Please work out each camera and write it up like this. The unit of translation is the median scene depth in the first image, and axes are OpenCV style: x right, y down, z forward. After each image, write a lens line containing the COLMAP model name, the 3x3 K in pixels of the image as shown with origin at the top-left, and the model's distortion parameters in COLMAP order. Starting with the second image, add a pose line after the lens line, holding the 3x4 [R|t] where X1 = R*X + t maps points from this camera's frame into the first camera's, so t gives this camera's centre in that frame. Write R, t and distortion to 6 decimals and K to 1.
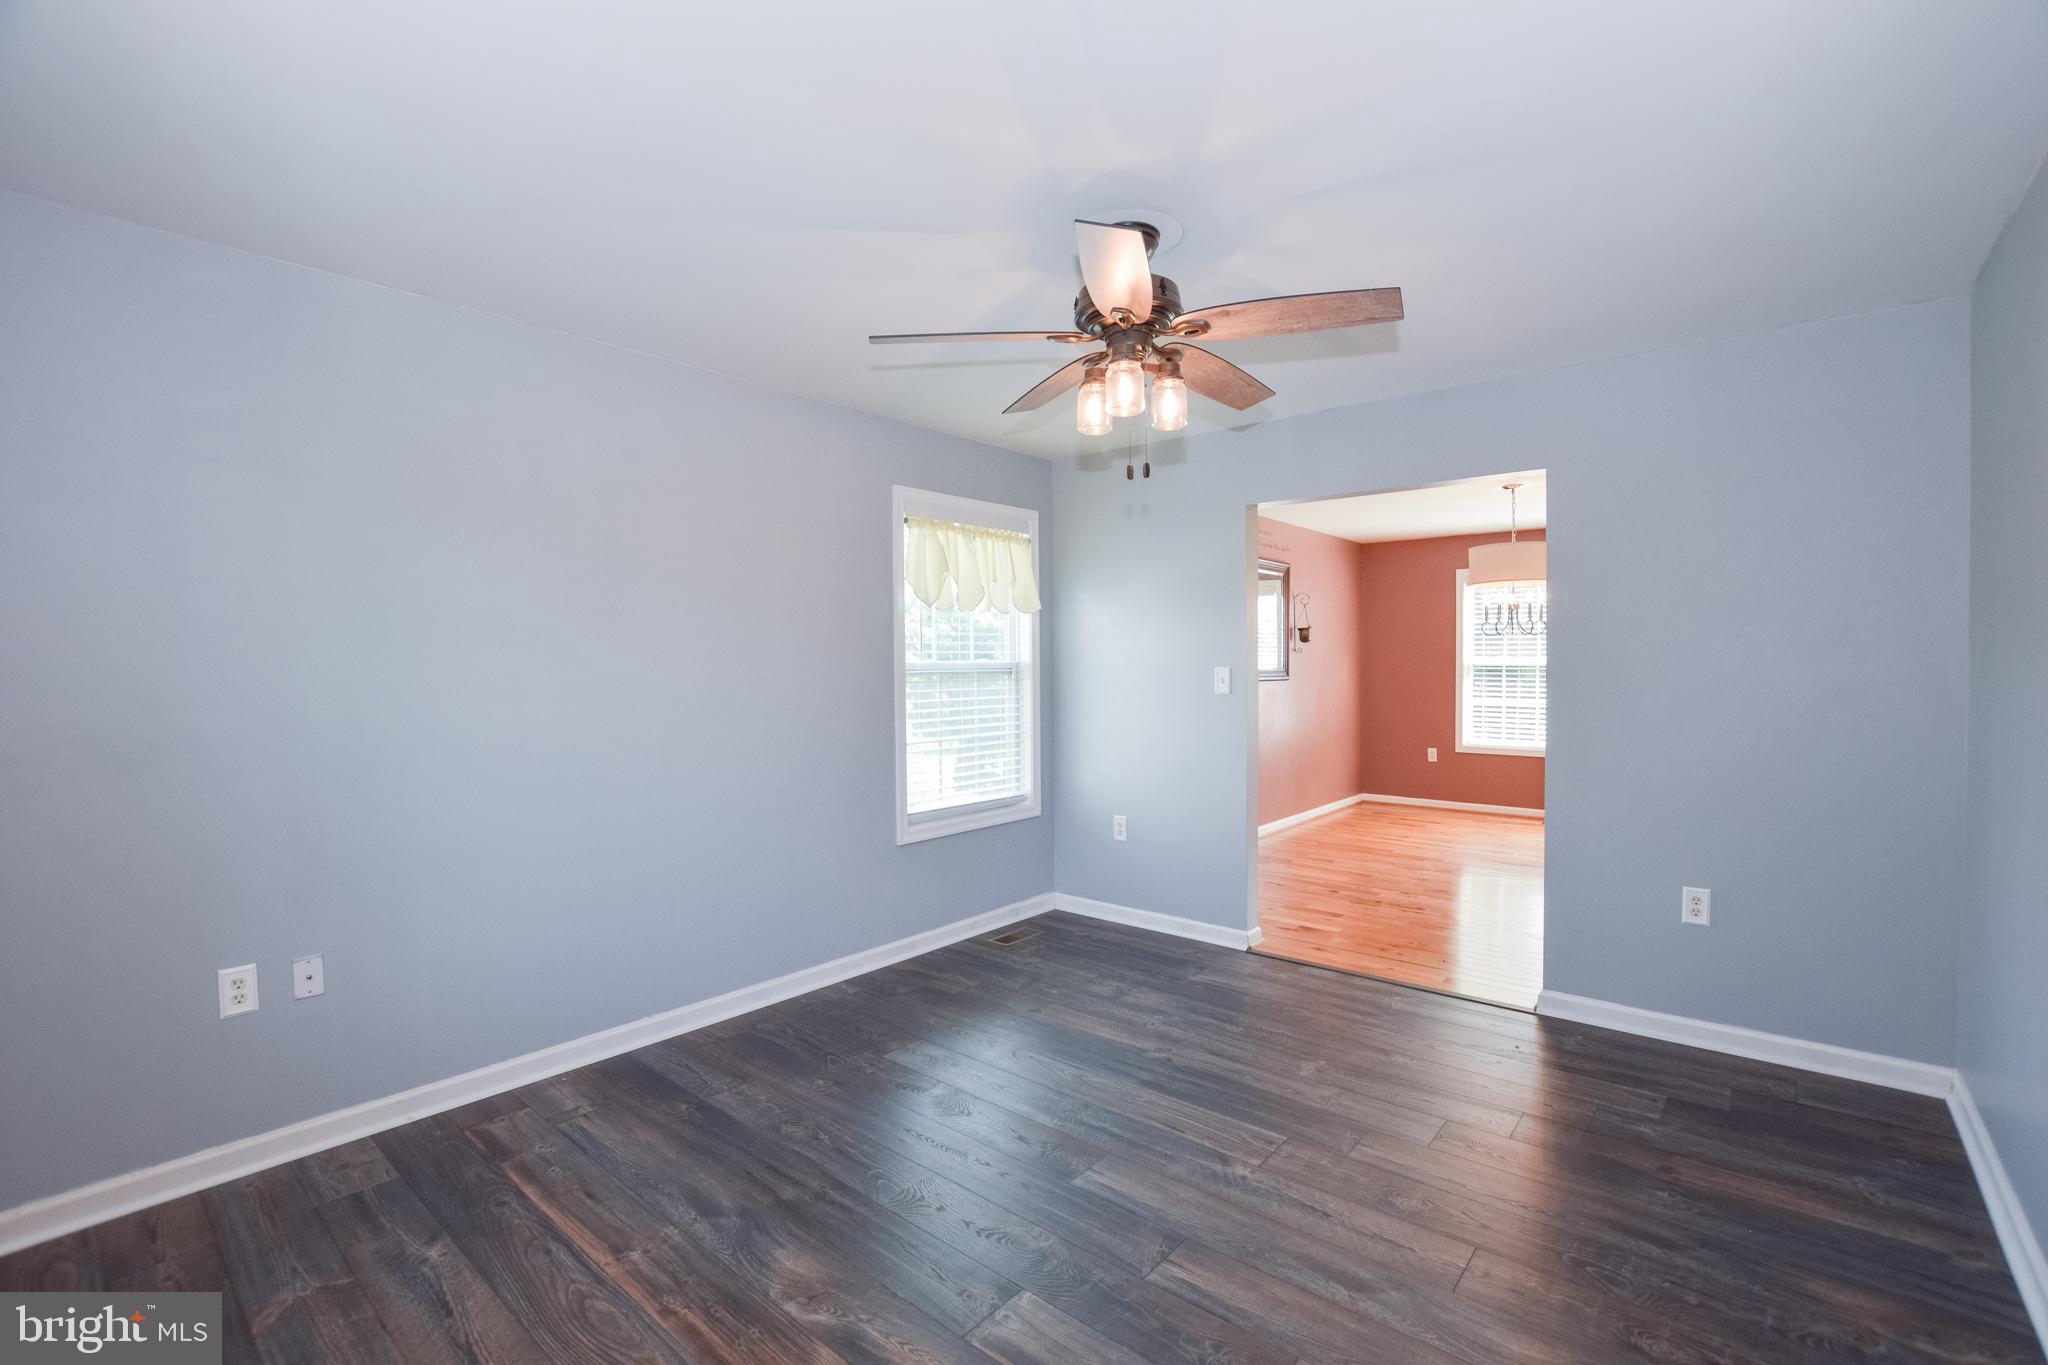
lens RADIAL K [[908.3, 0, 1025.3], [0, 908.3, 670.8], [0, 0, 1]] dist [-0.040686, 0.005678]
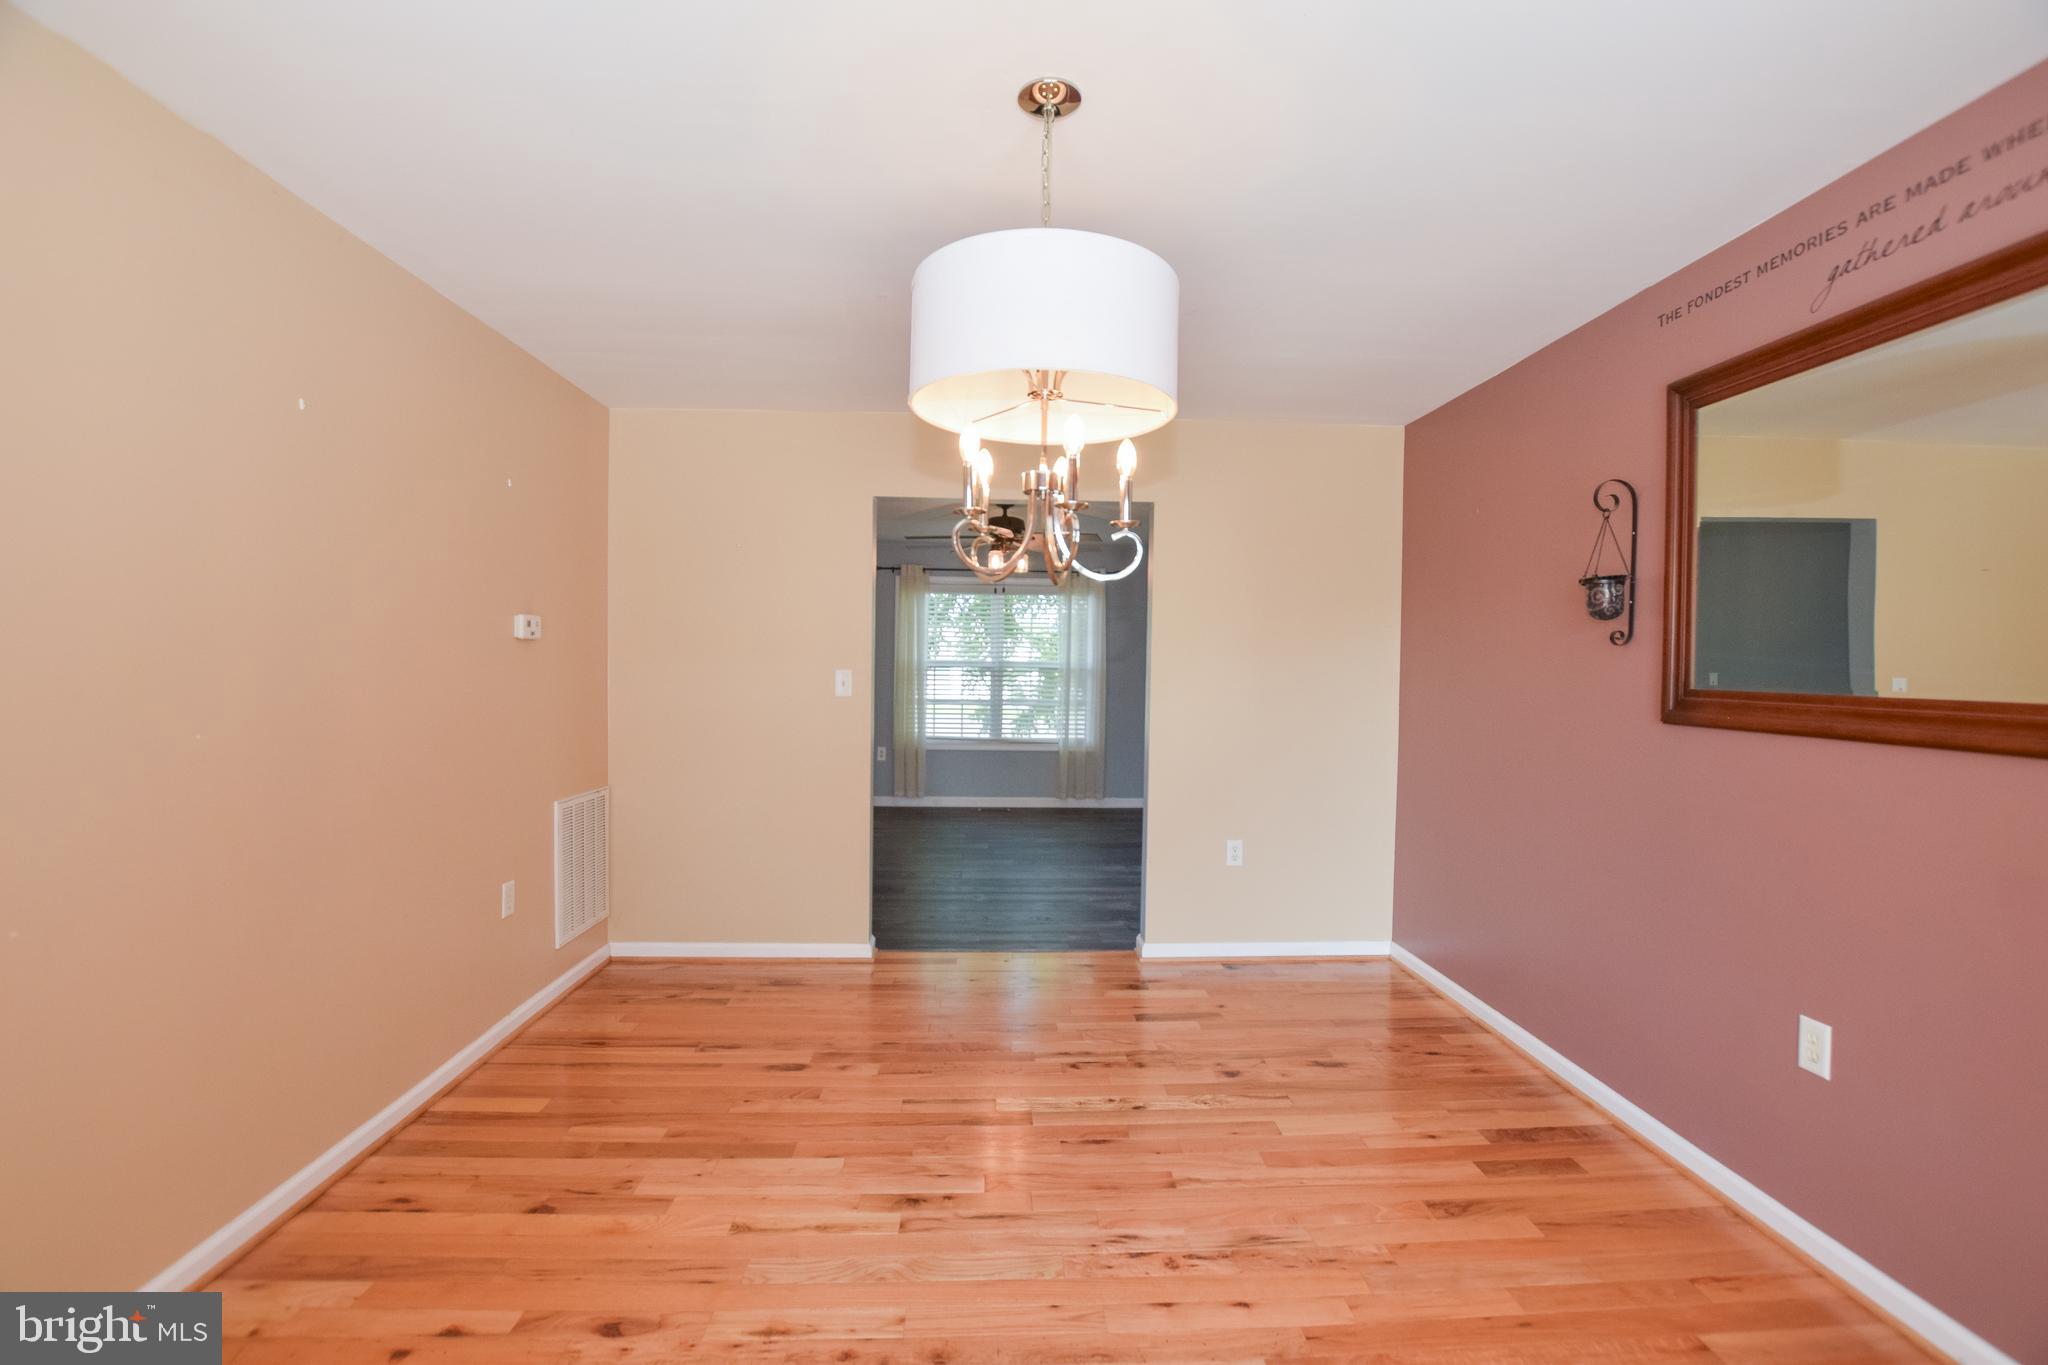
lens RADIAL K [[908.3, 0, 1029.3], [0, 908.3, 684.4], [0, 0, 1]] dist [-0.040686, 0.005678]
pose [[-0.736084, 0.010298, -0.676812, 0.852154], [-0.016399, 0.999319, 0.033041, -0.015266], [0.676691, 0.035420, -0.735414, 1.386108]]
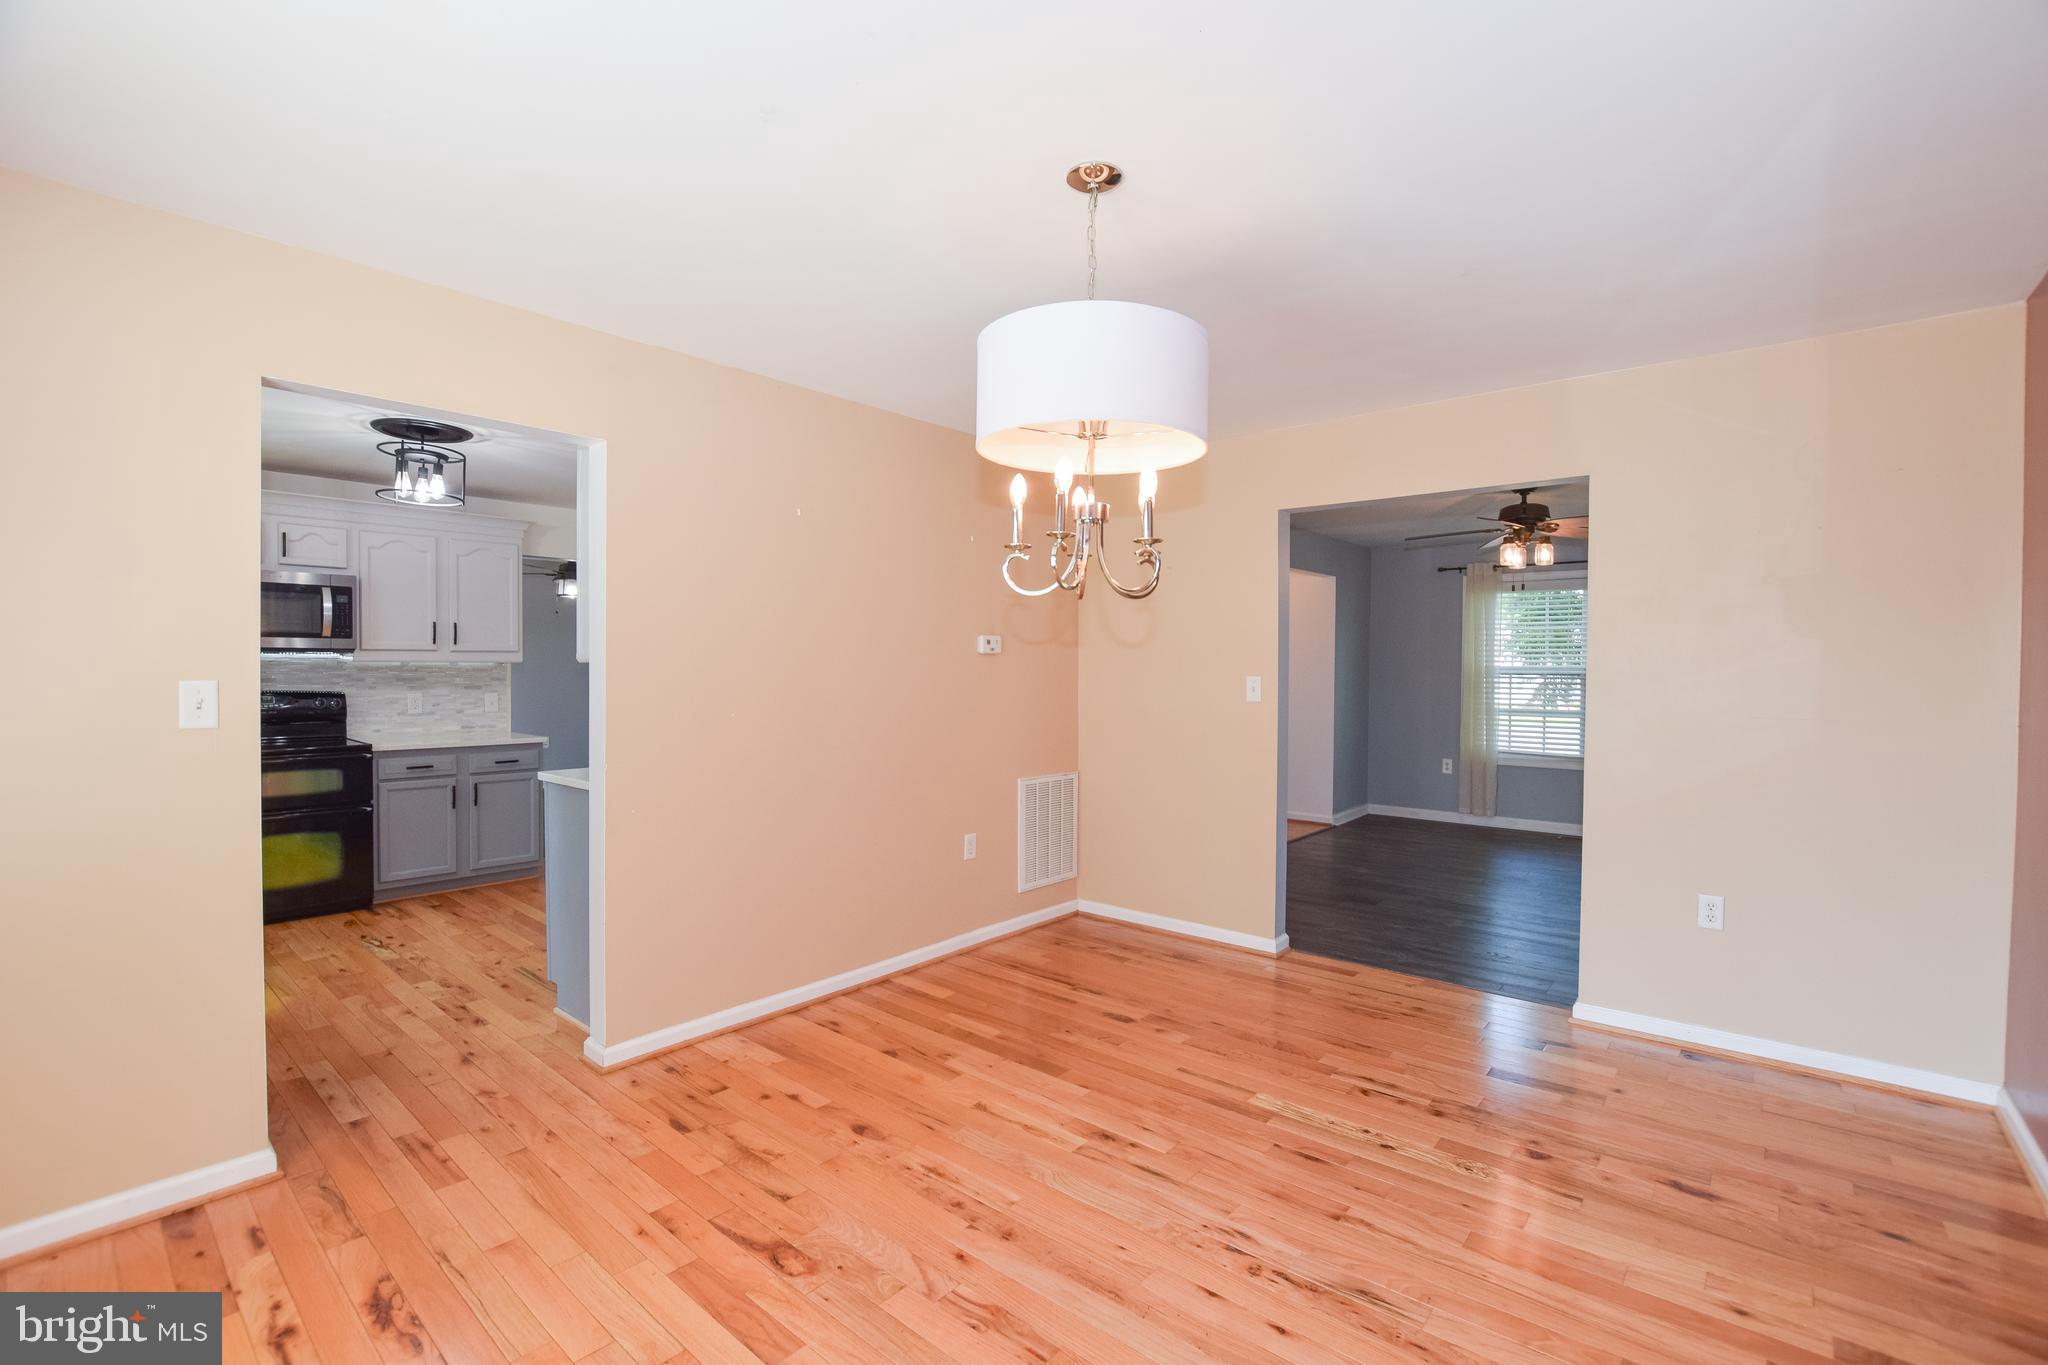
lens RADIAL K [[908.3, 0, 1025.8], [0, 908.3, 678.8], [0, 0, 1]] dist [-0.040686, 0.005678]
pose [[-0.999866, 0.000791, 0.016341, 0.632128], [0.001167, 0.999735, 0.022974, -0.016272], [-0.016318, 0.022990, -0.999603, 1.536882]]
